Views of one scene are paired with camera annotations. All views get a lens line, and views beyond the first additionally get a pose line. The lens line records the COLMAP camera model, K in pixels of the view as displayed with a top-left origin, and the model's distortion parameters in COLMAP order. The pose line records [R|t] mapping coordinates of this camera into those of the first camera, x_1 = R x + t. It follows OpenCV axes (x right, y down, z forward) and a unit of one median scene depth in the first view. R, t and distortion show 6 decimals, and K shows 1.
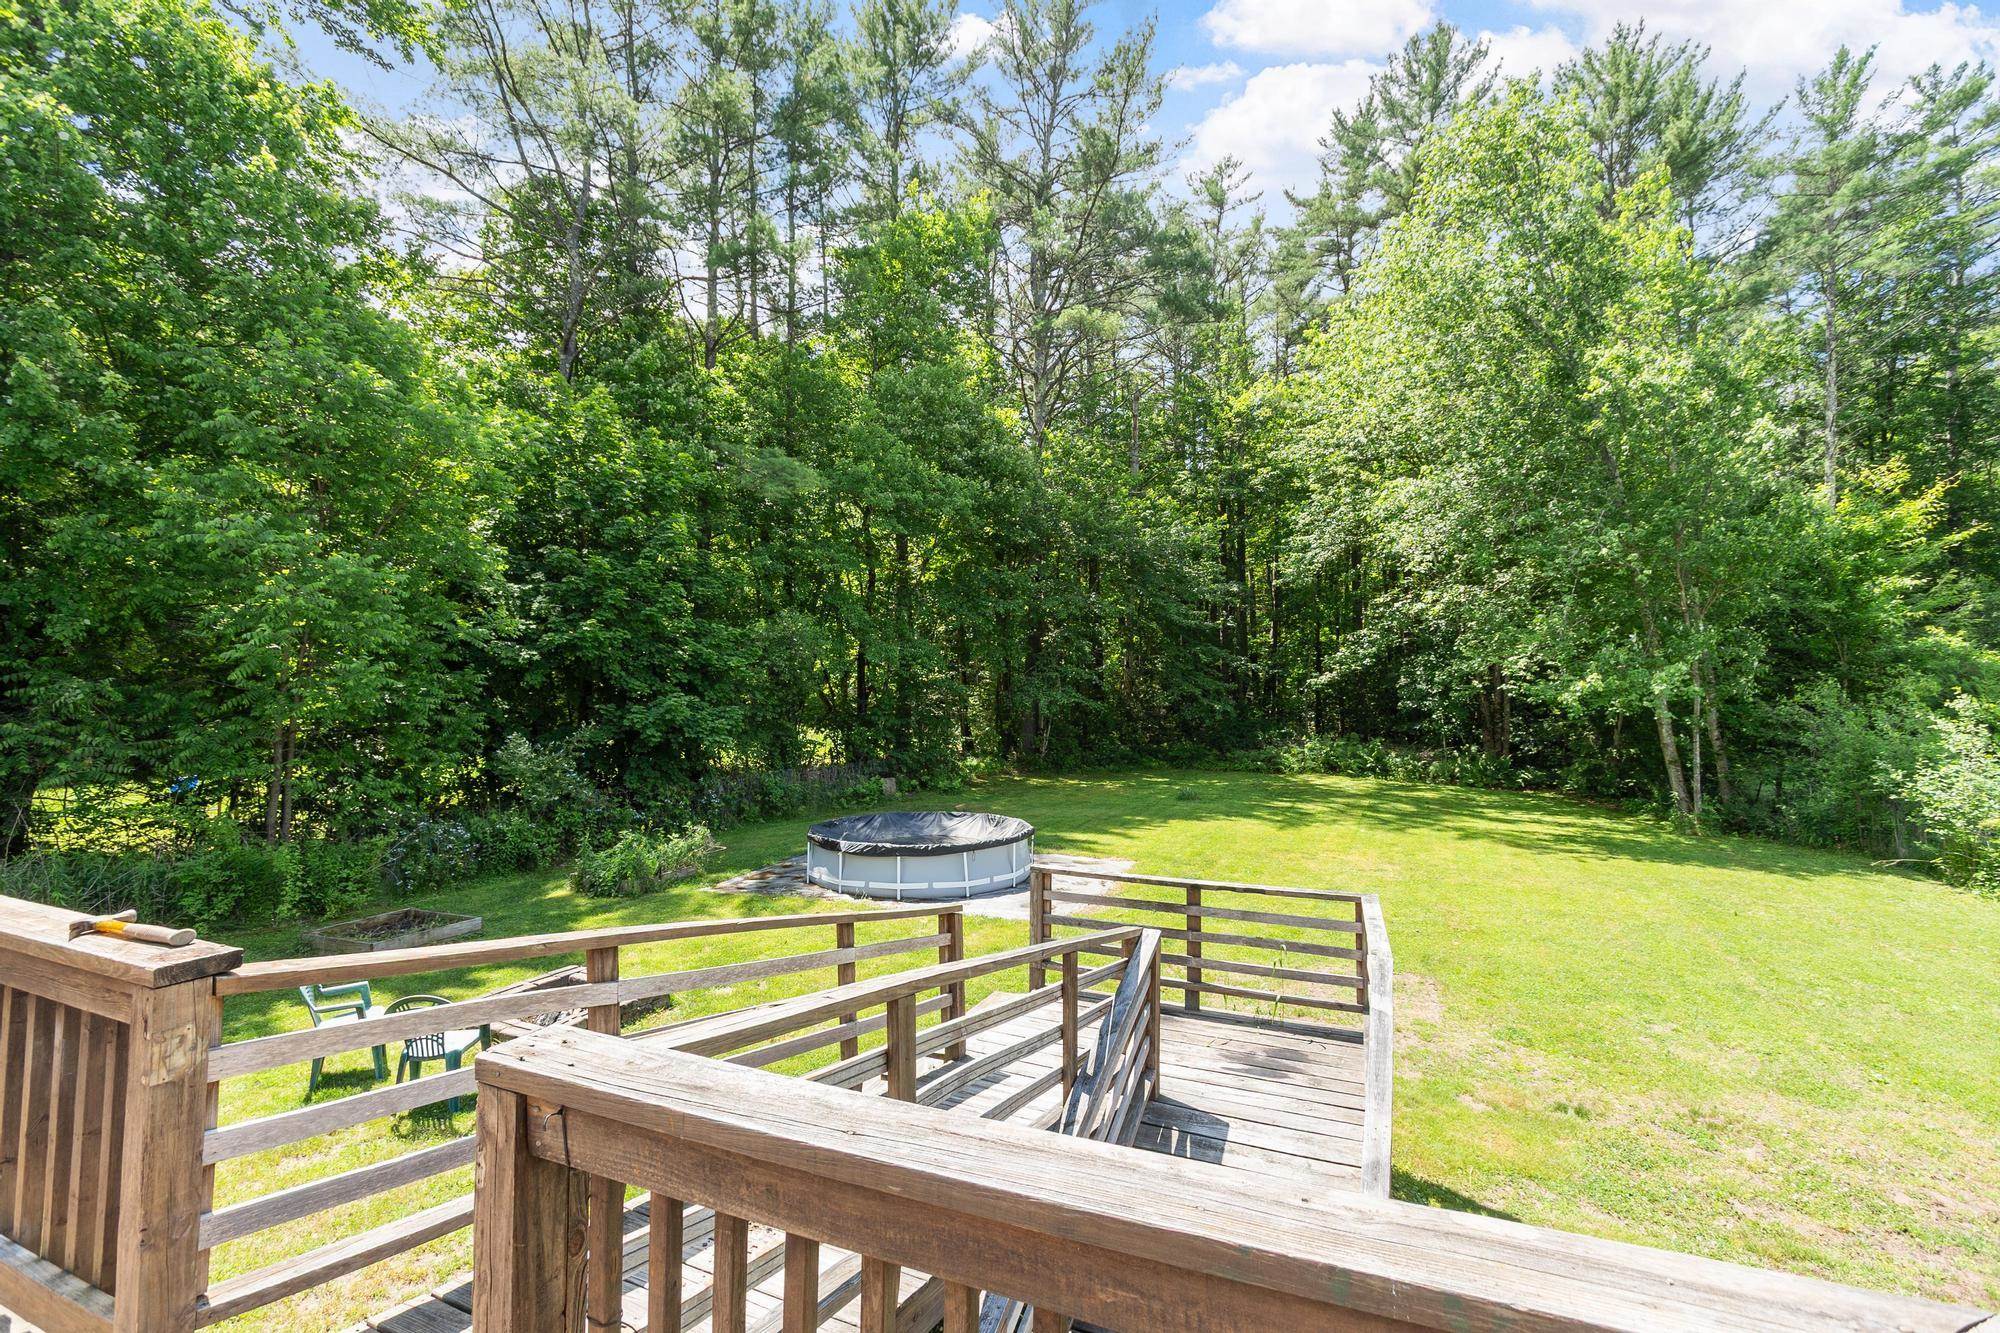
lens RADIAL K [[852.4, 0, 1000.0], [0, 852.4, 666.5], [0, 0, 1]] dist [0.000874, 0.000394]
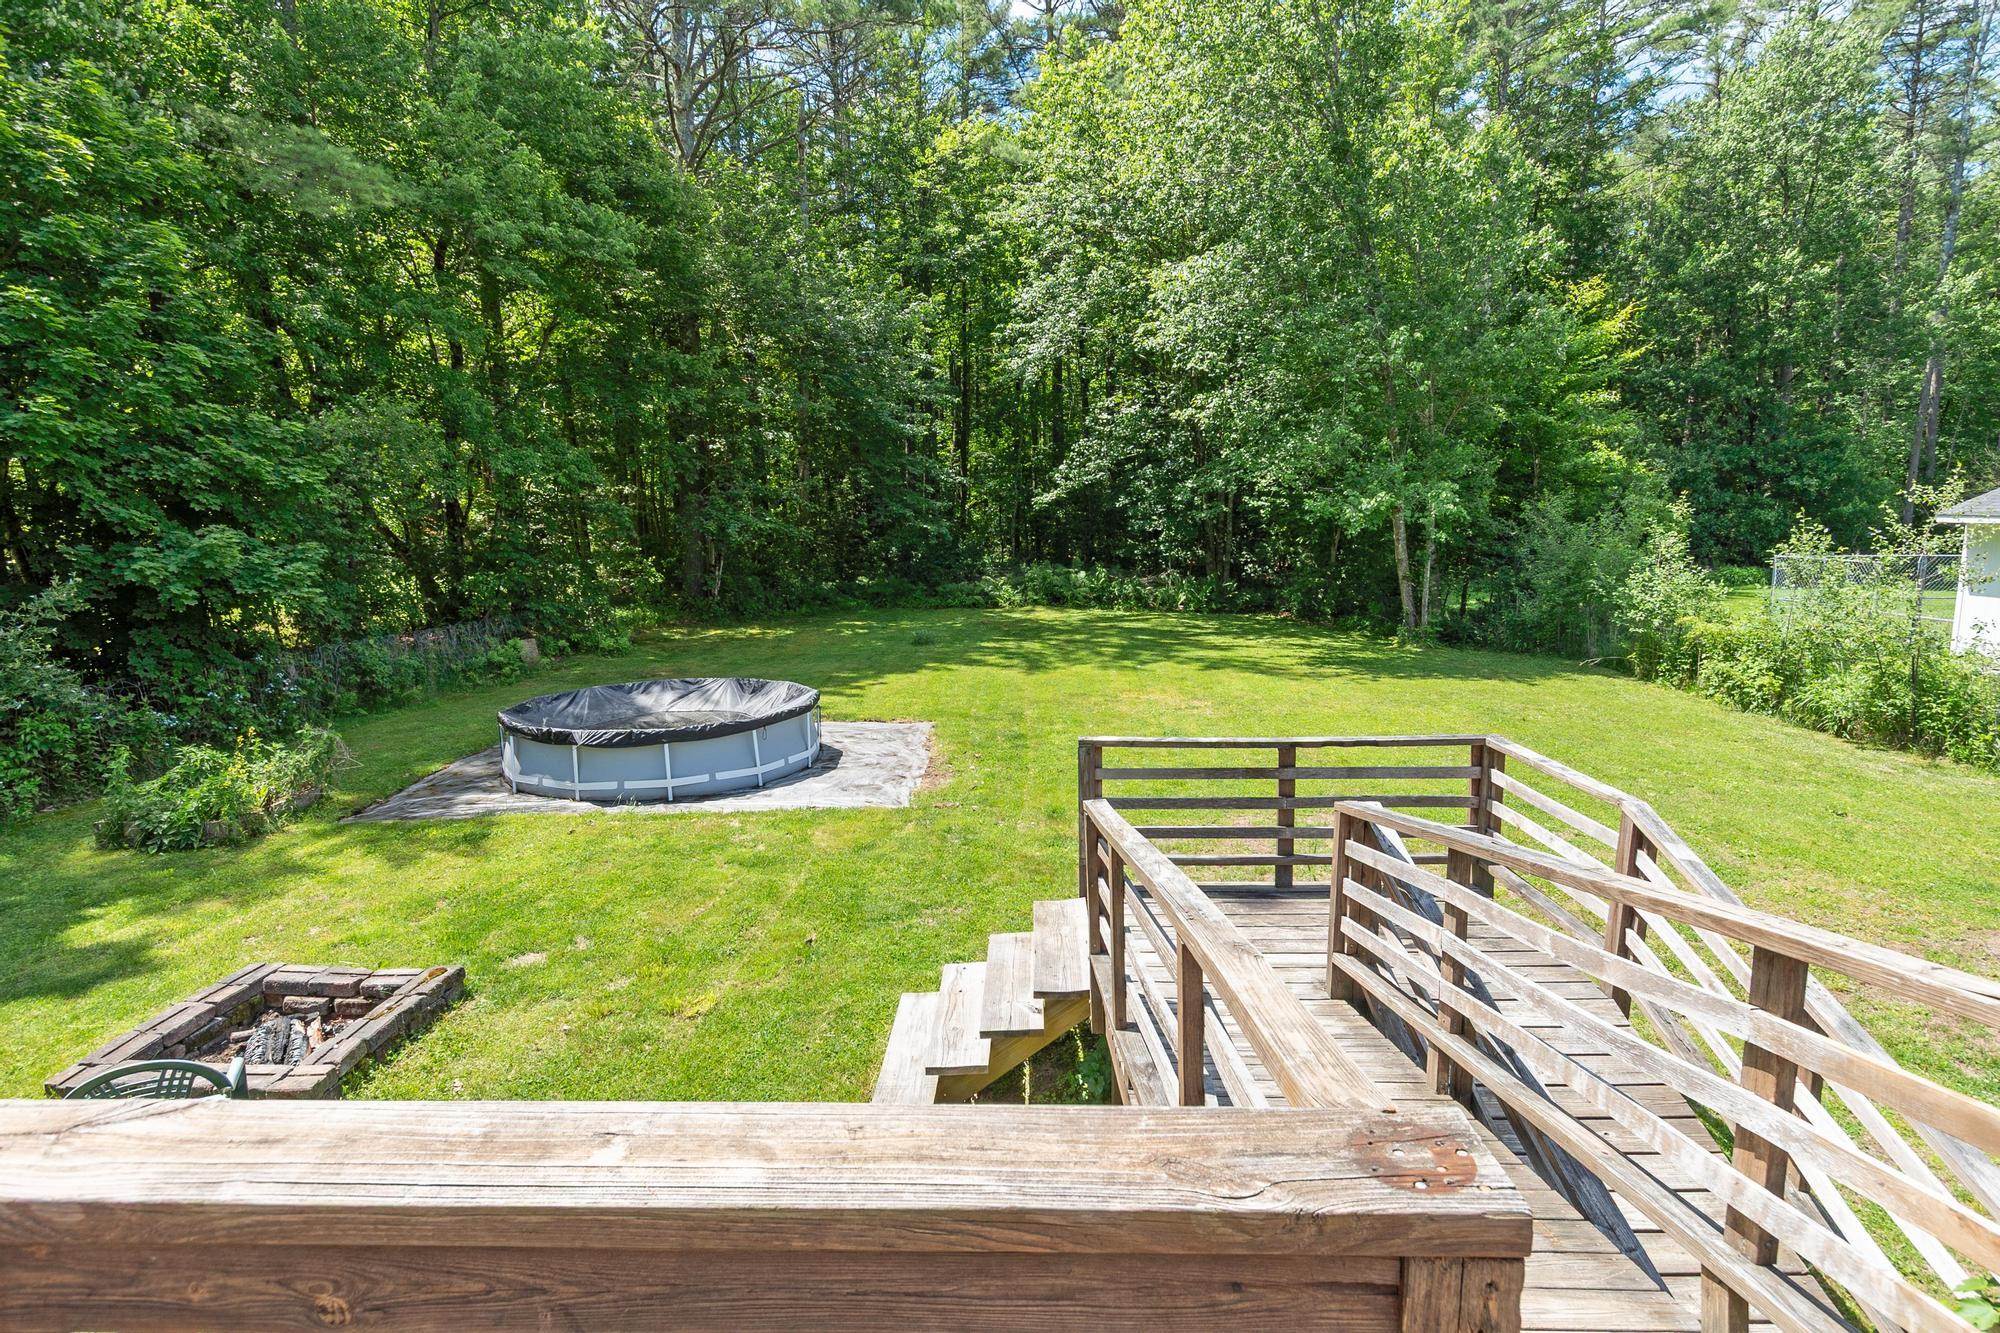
lens RADIAL K [[1034.2, 0, 1004.6], [0, 1034.2, 654.9], [0, 0, 1]] dist [0.005178, -0.000466]
pose [[0.925884, -0.064477, 0.372266, -0.121237], [0.003050, 0.986573, 0.163291, 0.002362], [-0.377796, -0.150054, 0.913649, 0.062138]]
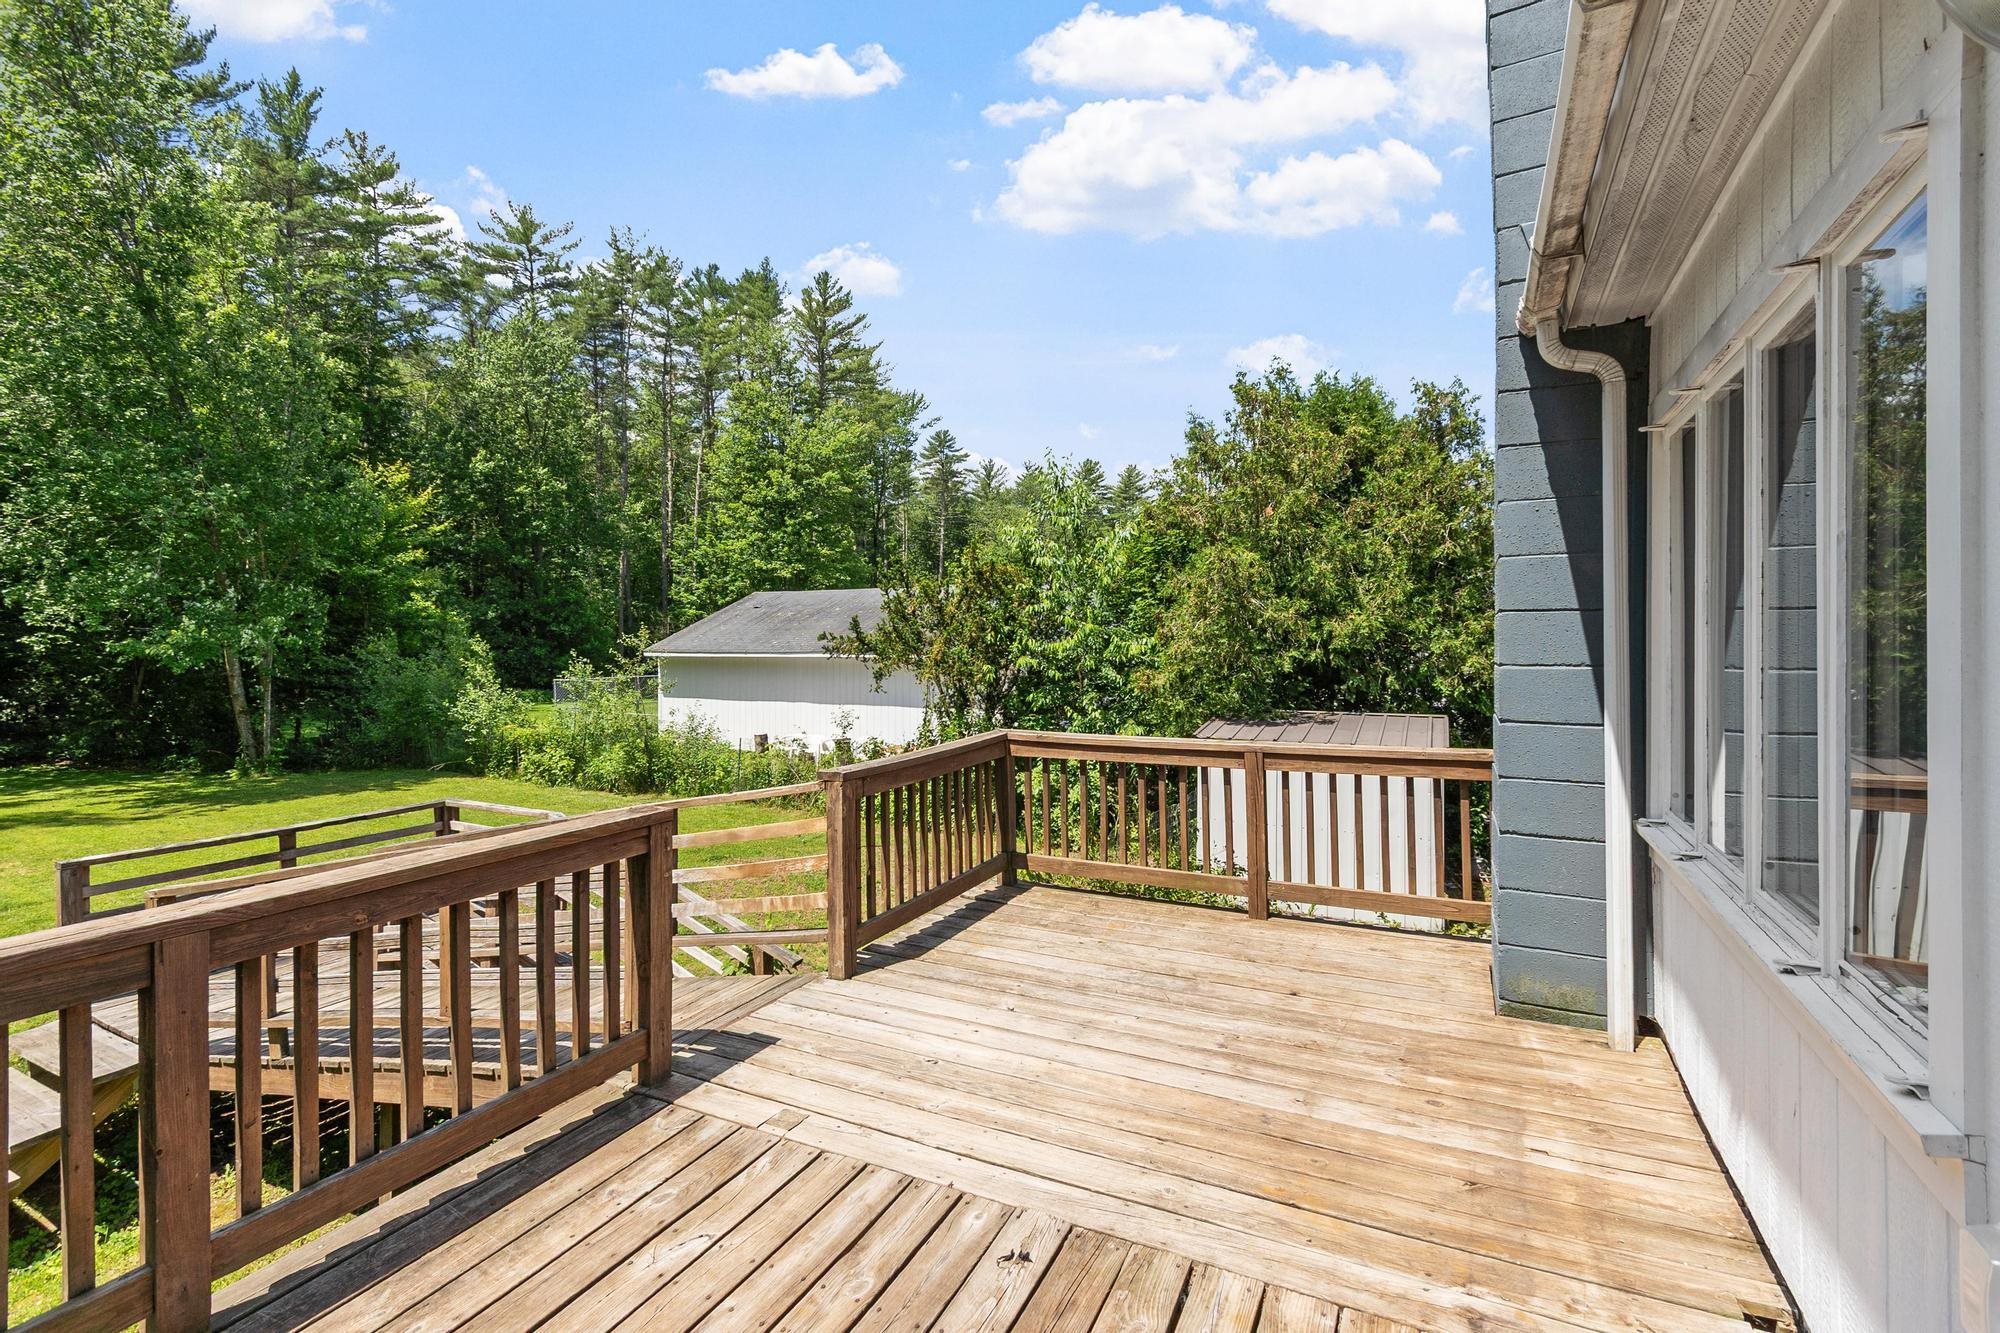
lens RADIAL K [[852.4, 0, 1000.0], [0, 852.4, 666.5], [0, 0, 1]] dist [0.000874, 0.000394]
pose [[0.051952, -0.034309, 0.998060, -0.241845], [-0.022573, 0.999114, 0.035521, -0.001965], [-0.998394, -0.024374, 0.051131, 0.018618]]
